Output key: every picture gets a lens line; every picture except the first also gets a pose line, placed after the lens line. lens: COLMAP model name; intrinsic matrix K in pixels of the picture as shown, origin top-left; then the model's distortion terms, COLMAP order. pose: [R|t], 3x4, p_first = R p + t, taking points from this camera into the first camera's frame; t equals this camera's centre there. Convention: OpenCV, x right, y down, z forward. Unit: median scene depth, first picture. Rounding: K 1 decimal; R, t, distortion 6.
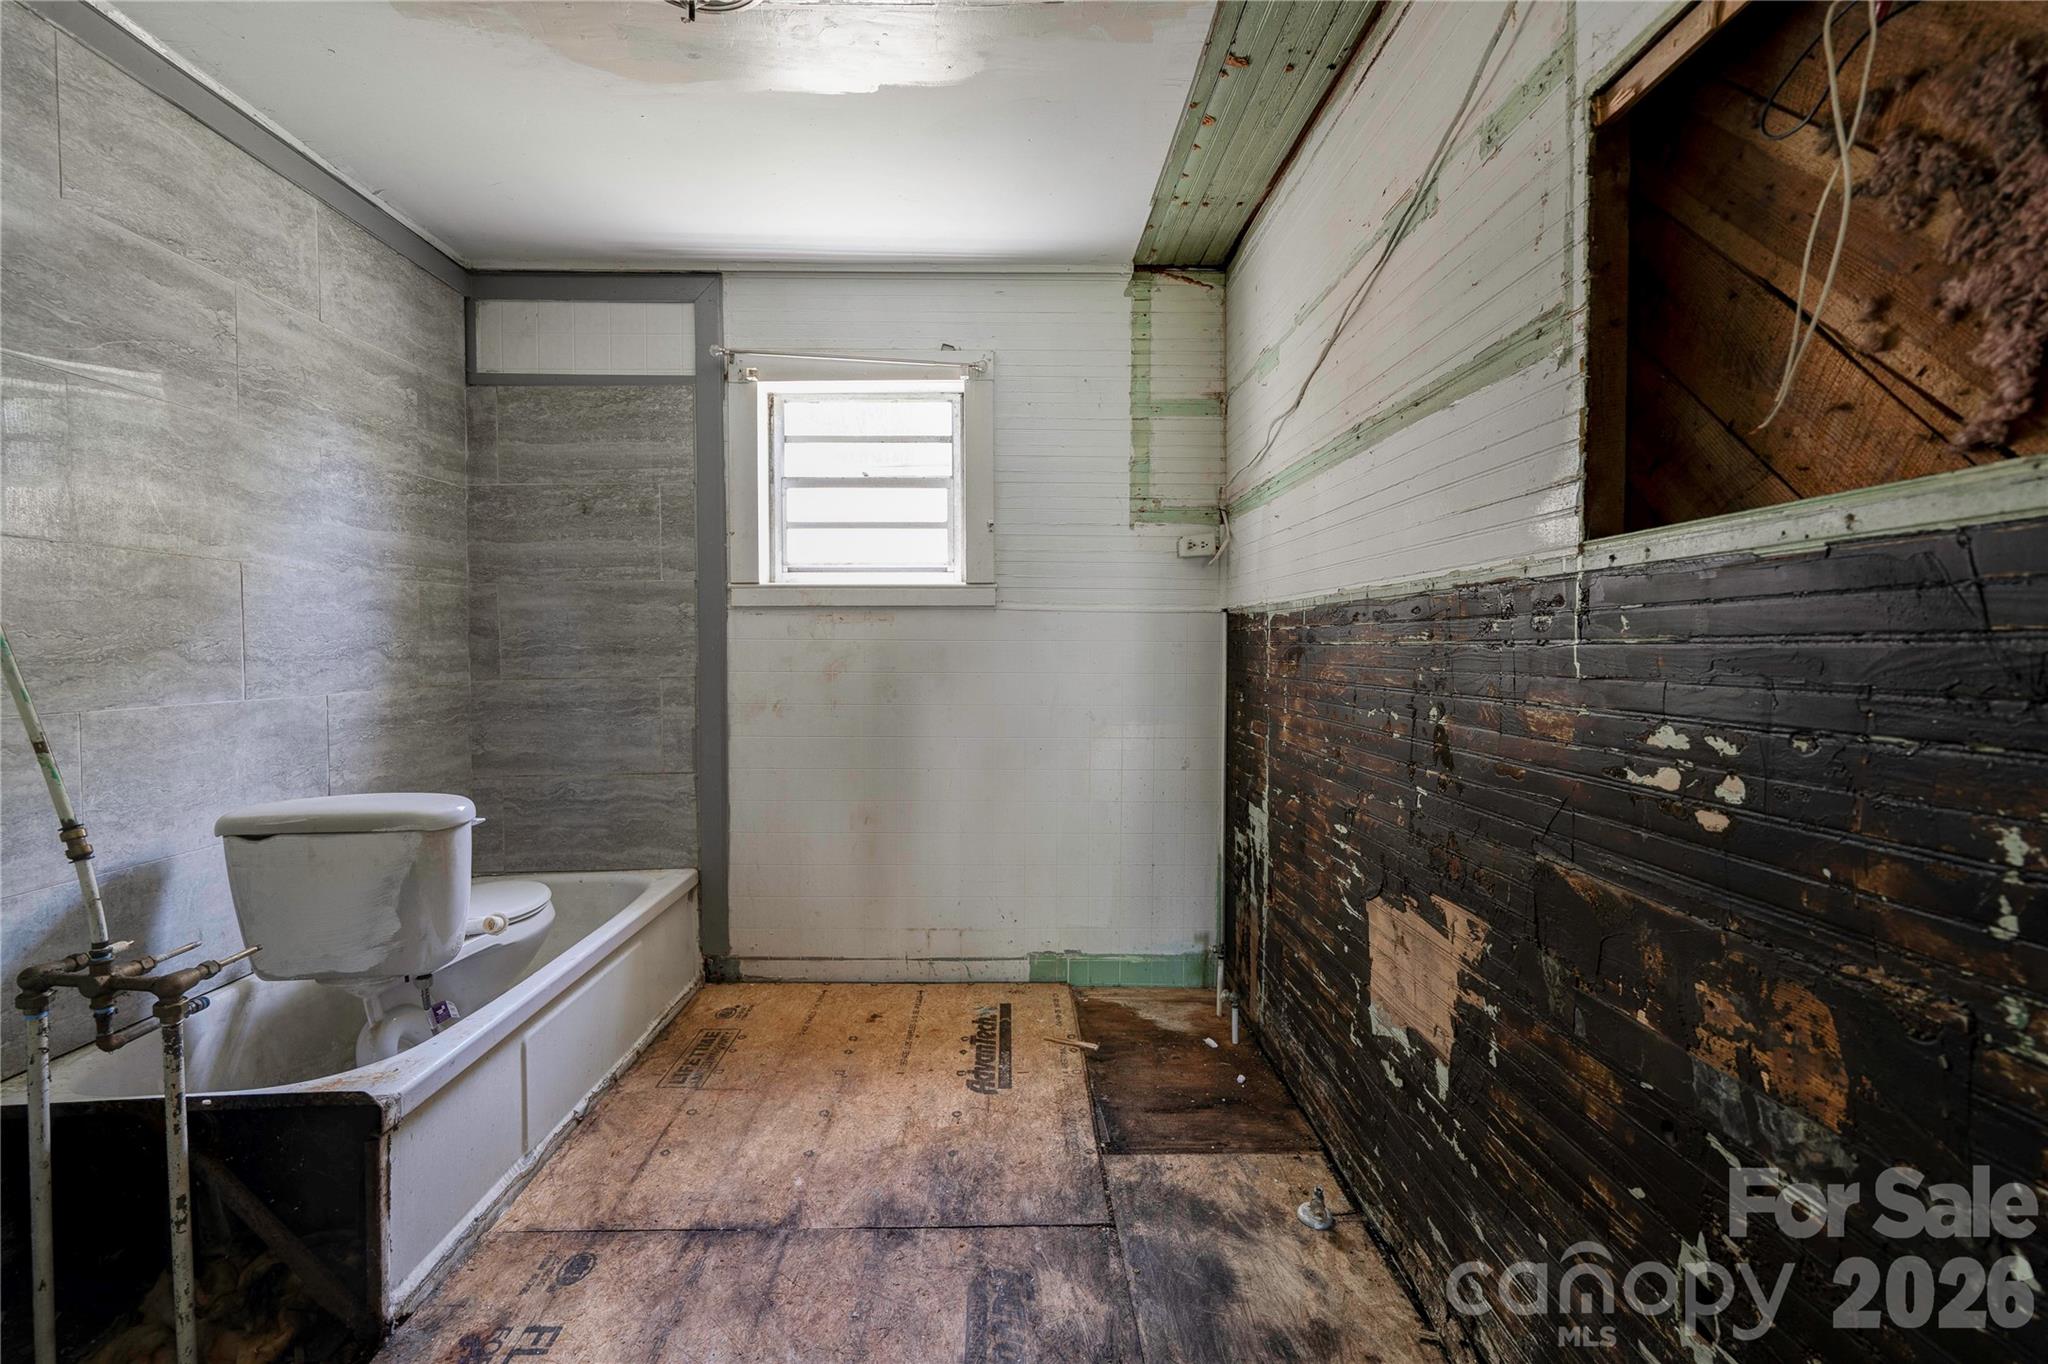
lens RADIAL K [[932.9, 0, 1006.7], [0, 932.9, 675.8], [0, 0, 1]] dist [-0.011575, 0.010148]
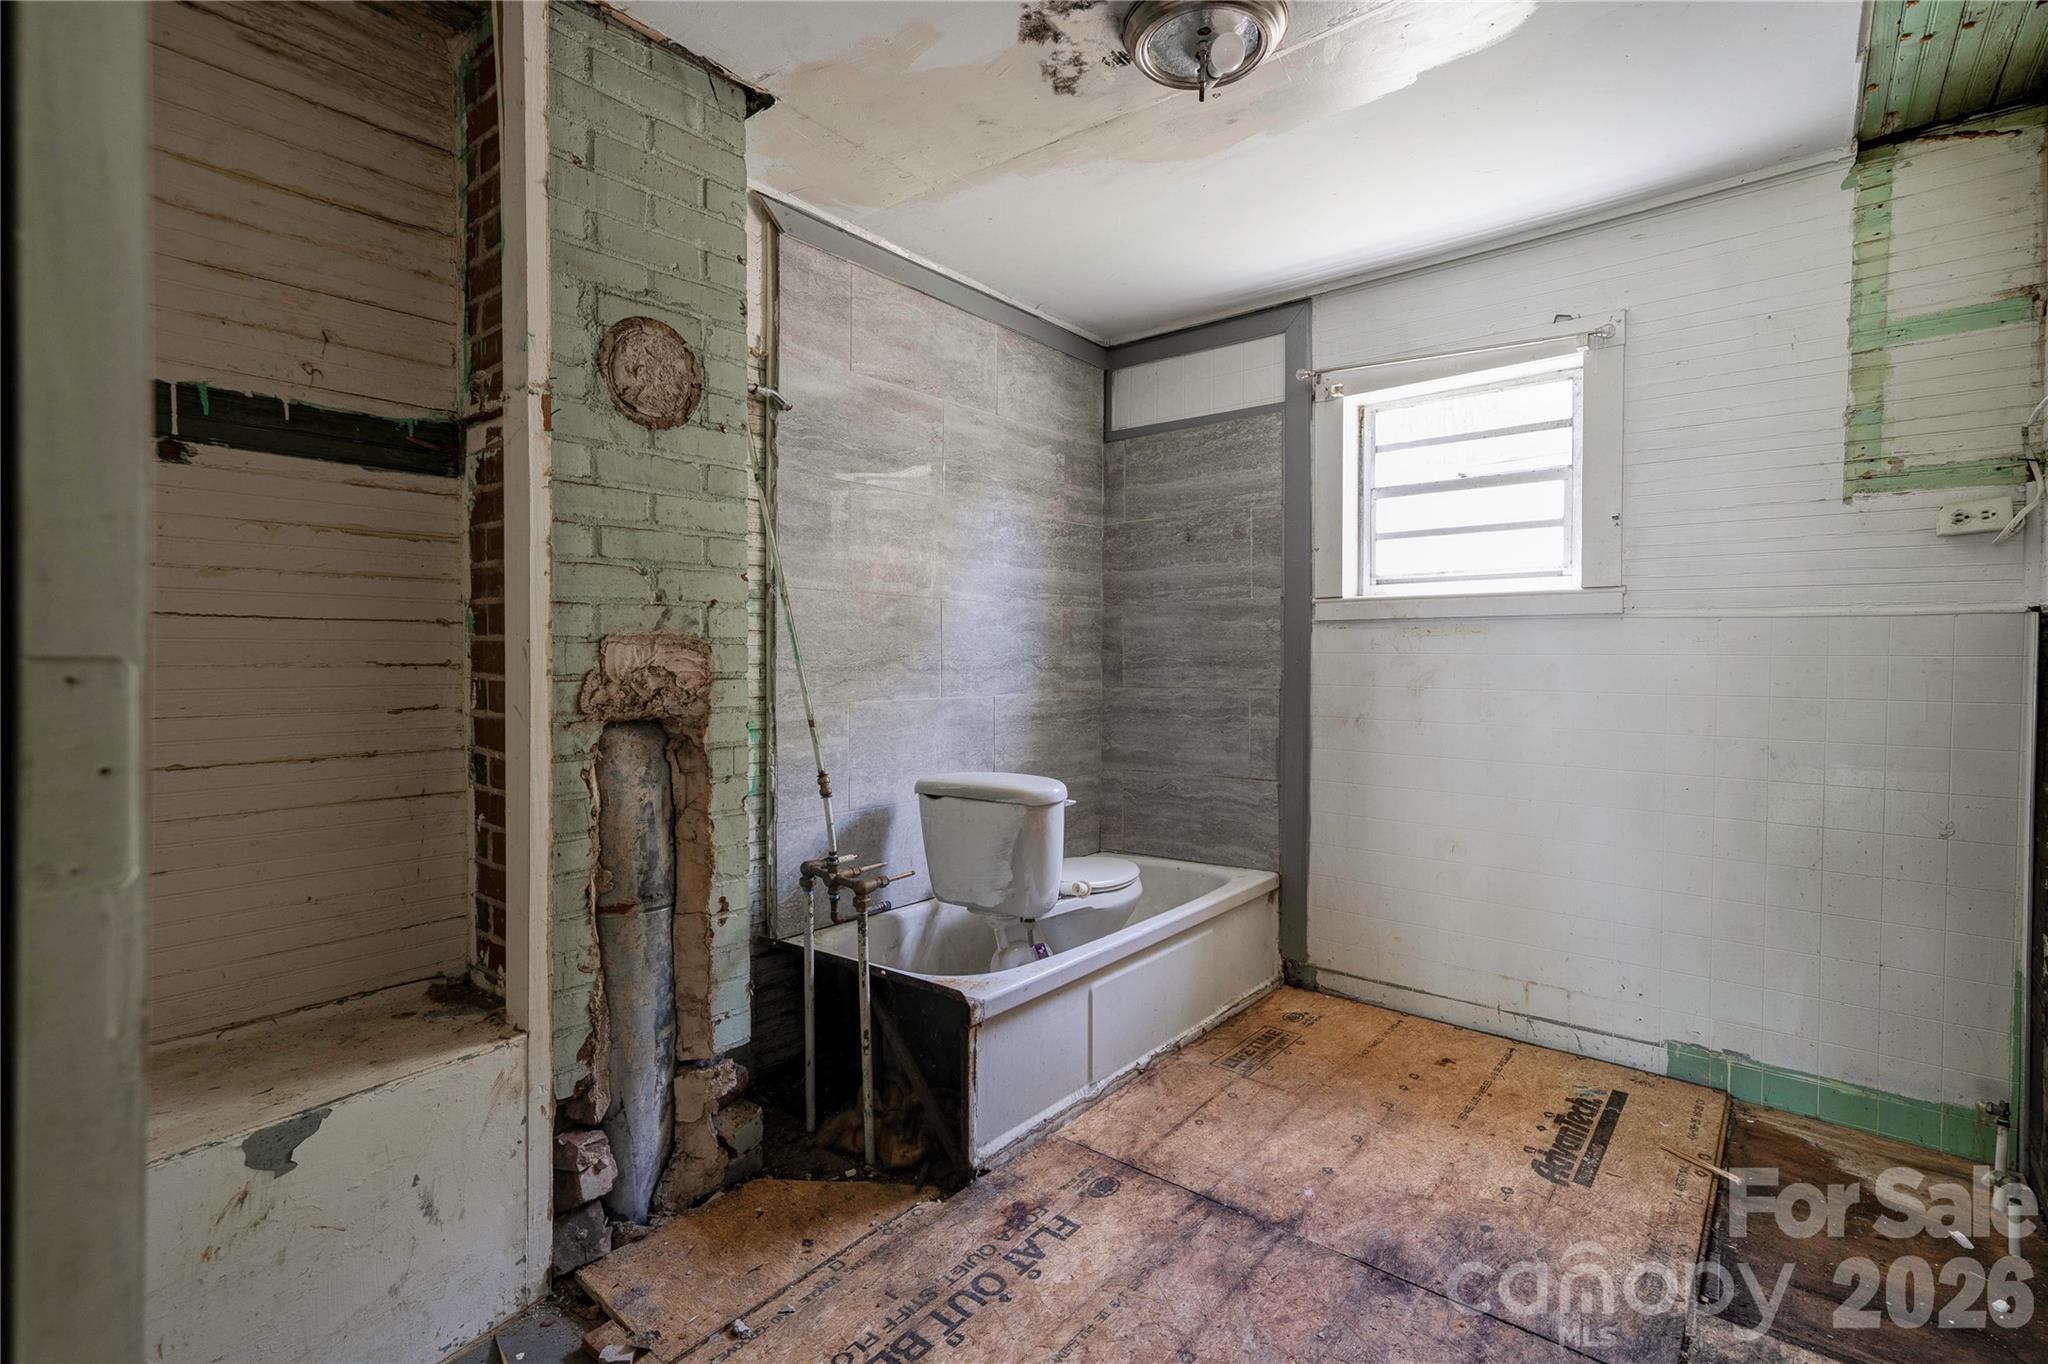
lens RADIAL K [[931.0, 0, 997.2], [0, 931.0, 672.0], [0, 0, 1]] dist [-0.034399, 0.023266]
pose [[0.747881, 0.012594, -0.663713, 0.130310], [-0.022666, 0.999722, -0.006570, -0.004274], [0.663445, 0.019957, 0.747959, 0.012361]]
